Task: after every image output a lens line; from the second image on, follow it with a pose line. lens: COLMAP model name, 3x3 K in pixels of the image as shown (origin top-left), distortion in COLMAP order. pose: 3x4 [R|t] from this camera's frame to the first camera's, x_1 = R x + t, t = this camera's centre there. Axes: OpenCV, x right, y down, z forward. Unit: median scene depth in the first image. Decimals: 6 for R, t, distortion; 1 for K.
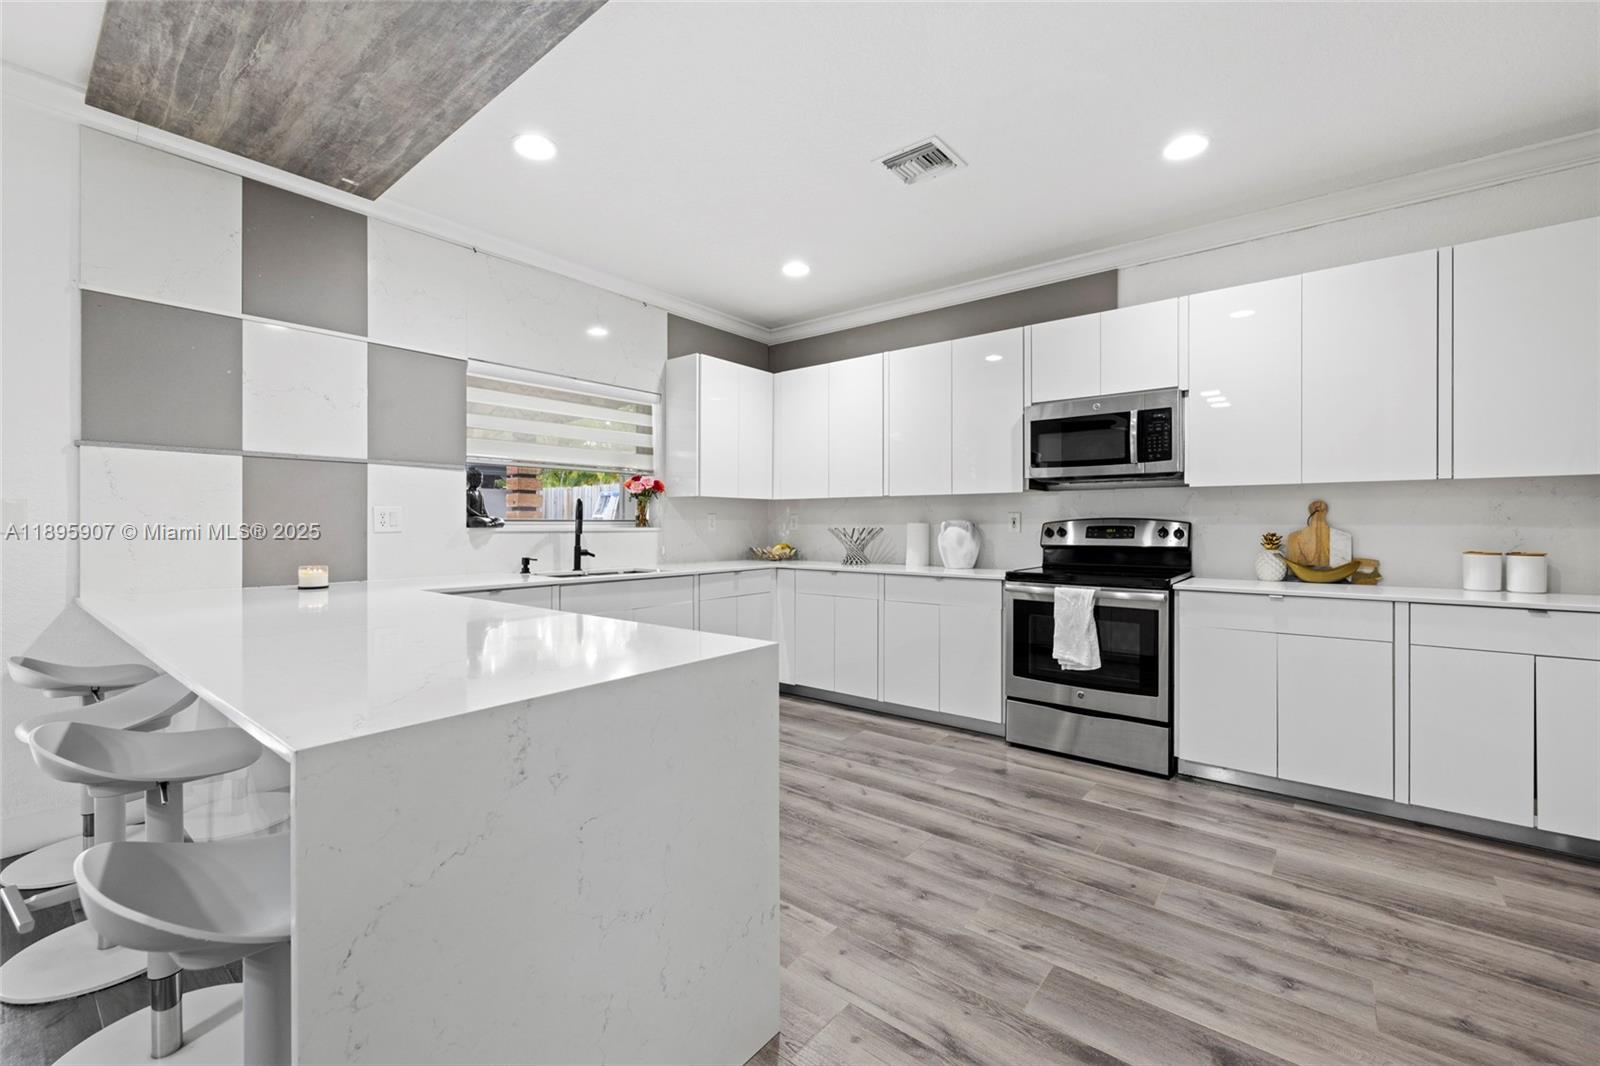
lens RADIAL K [[667.5, 0, 798.5], [0, 667.5, 525.3], [0, 0, 1]] dist [0.000748, 0.000140]
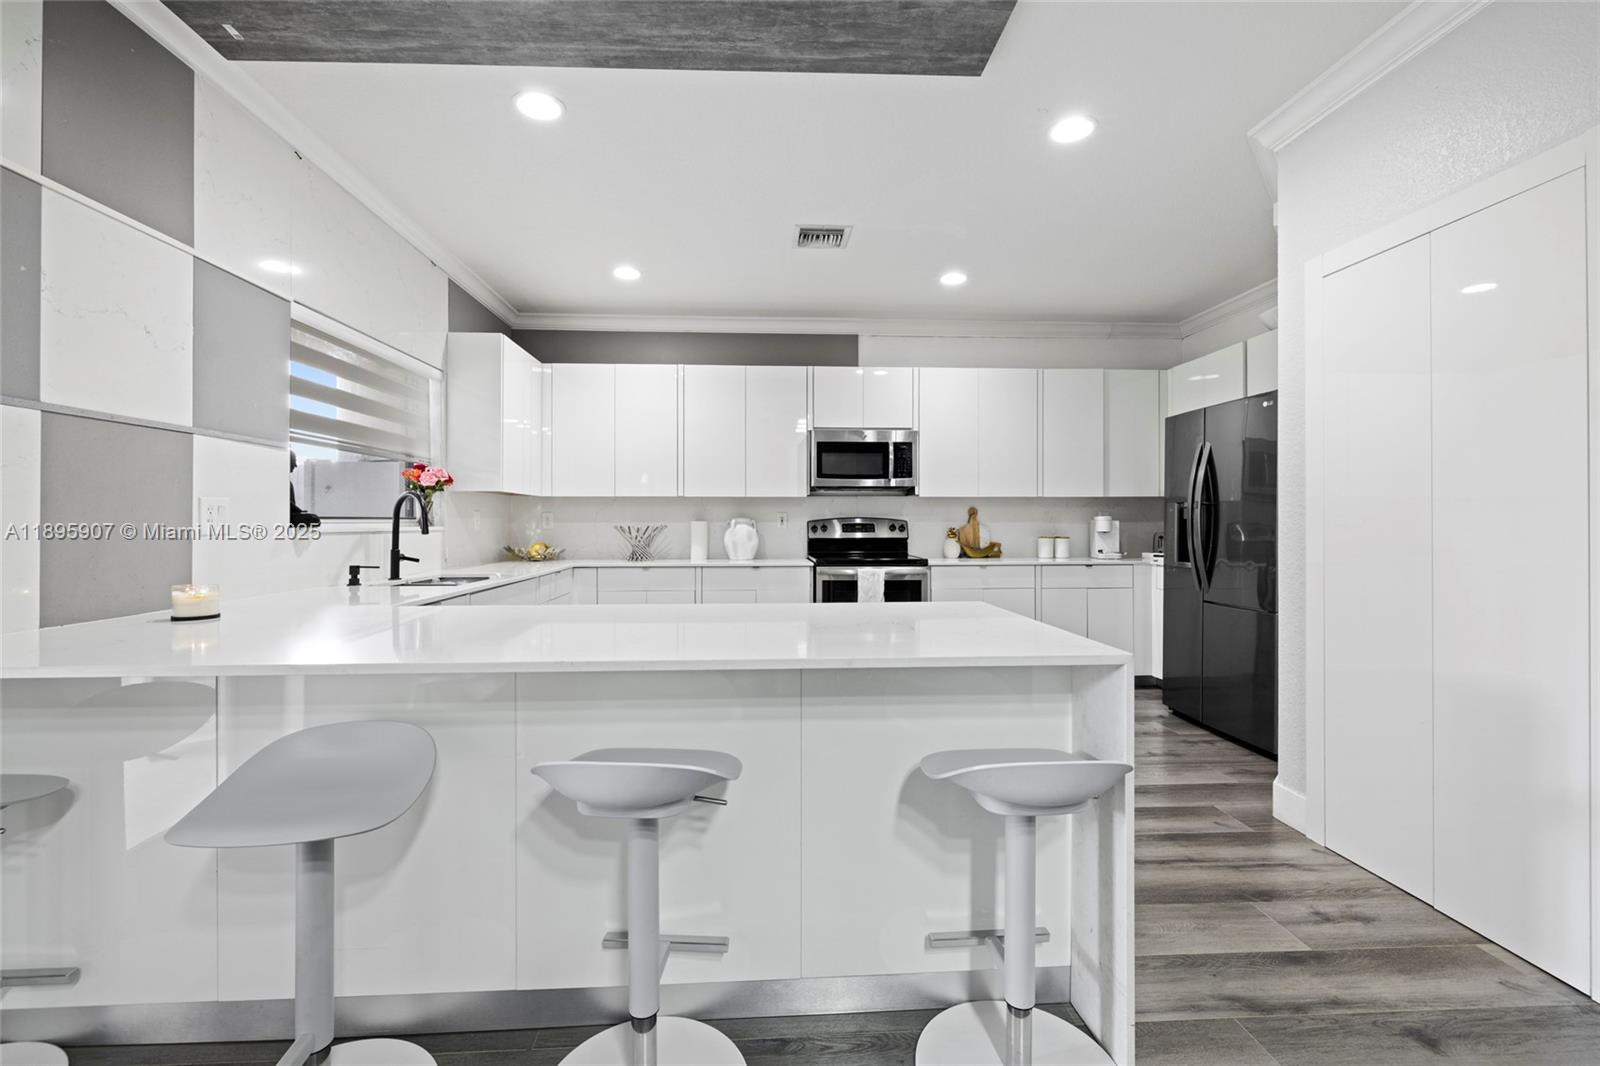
lens RADIAL K [[673.9, 0, 799.0], [0, 673.9, 523.0], [0, 0, 1]] dist [-0.000845, -0.001022]
pose [[0.739594, -0.001991, 0.673051, -0.566161], [0.002320, 0.999997, 0.000409, -0.000576], [-0.673050, 0.001259, 0.739596, 0.067053]]
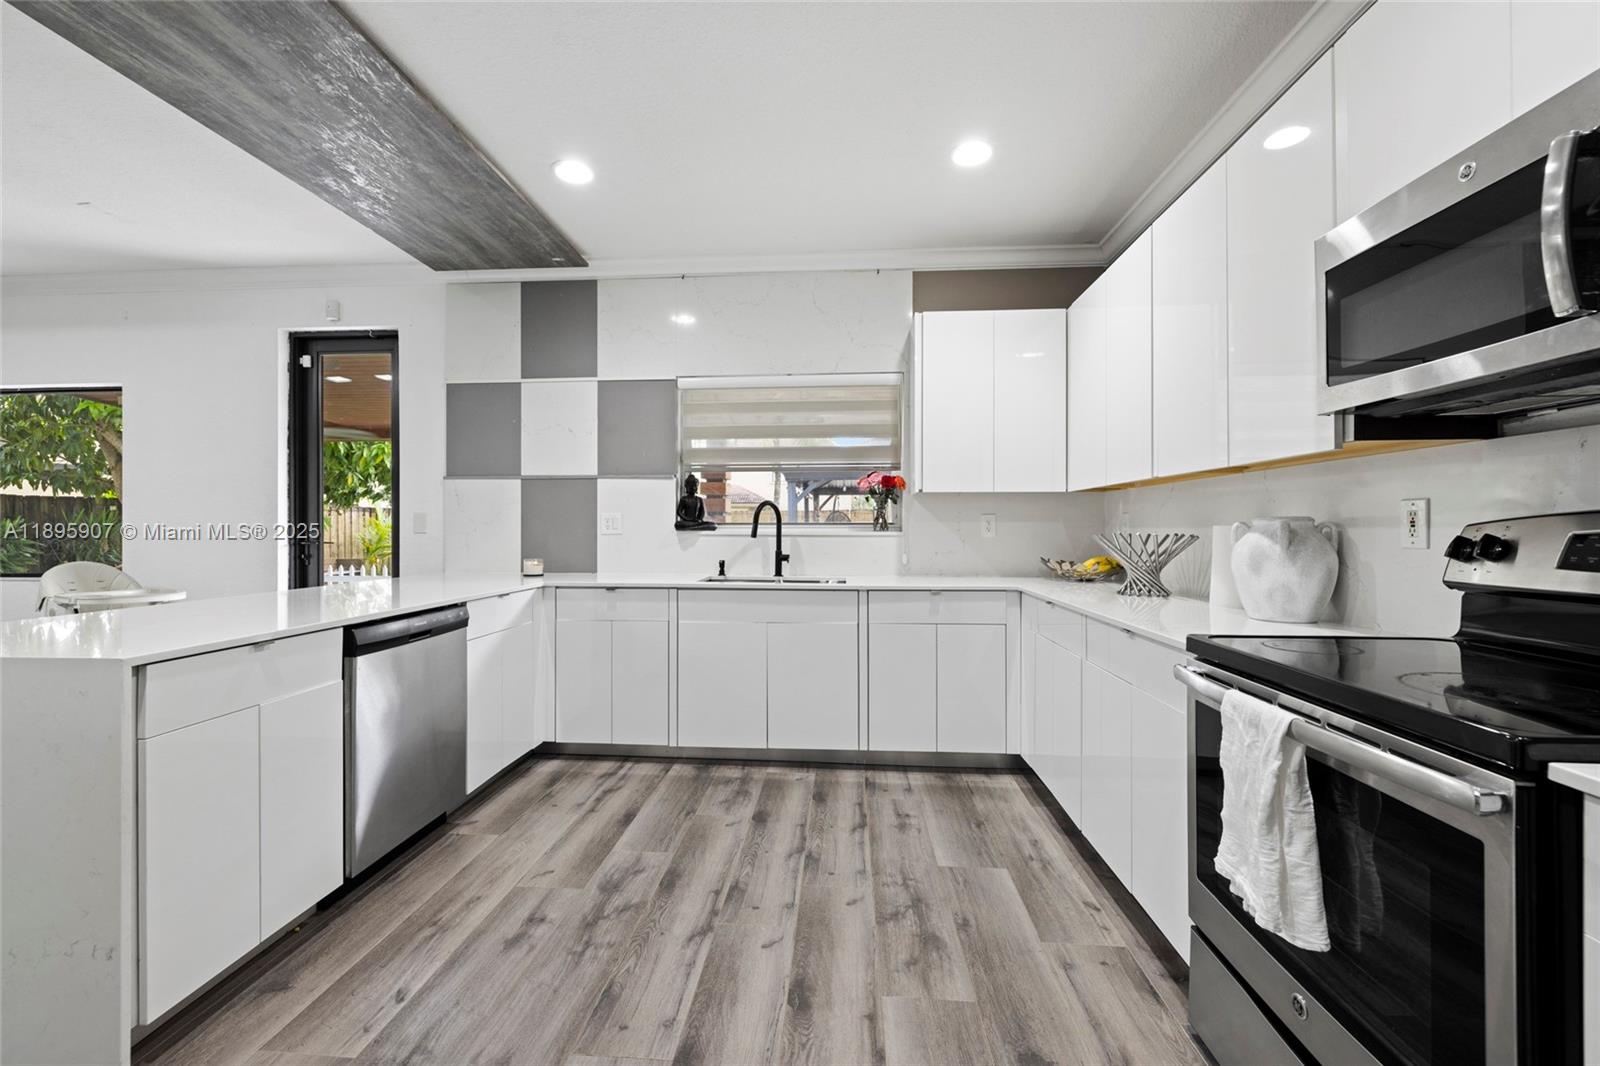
lens RADIAL K [[671.9, 0, 795.3], [0, 671.9, 528.3], [0, 0, 1]] dist [0.000051, -0.000043]
pose [[0.562513, 0.000631, -0.826788, 0.517953], [-0.001095, 0.999999, 0.000018, -0.001106], [0.826788, 0.000895, 0.562513, 0.523714]]
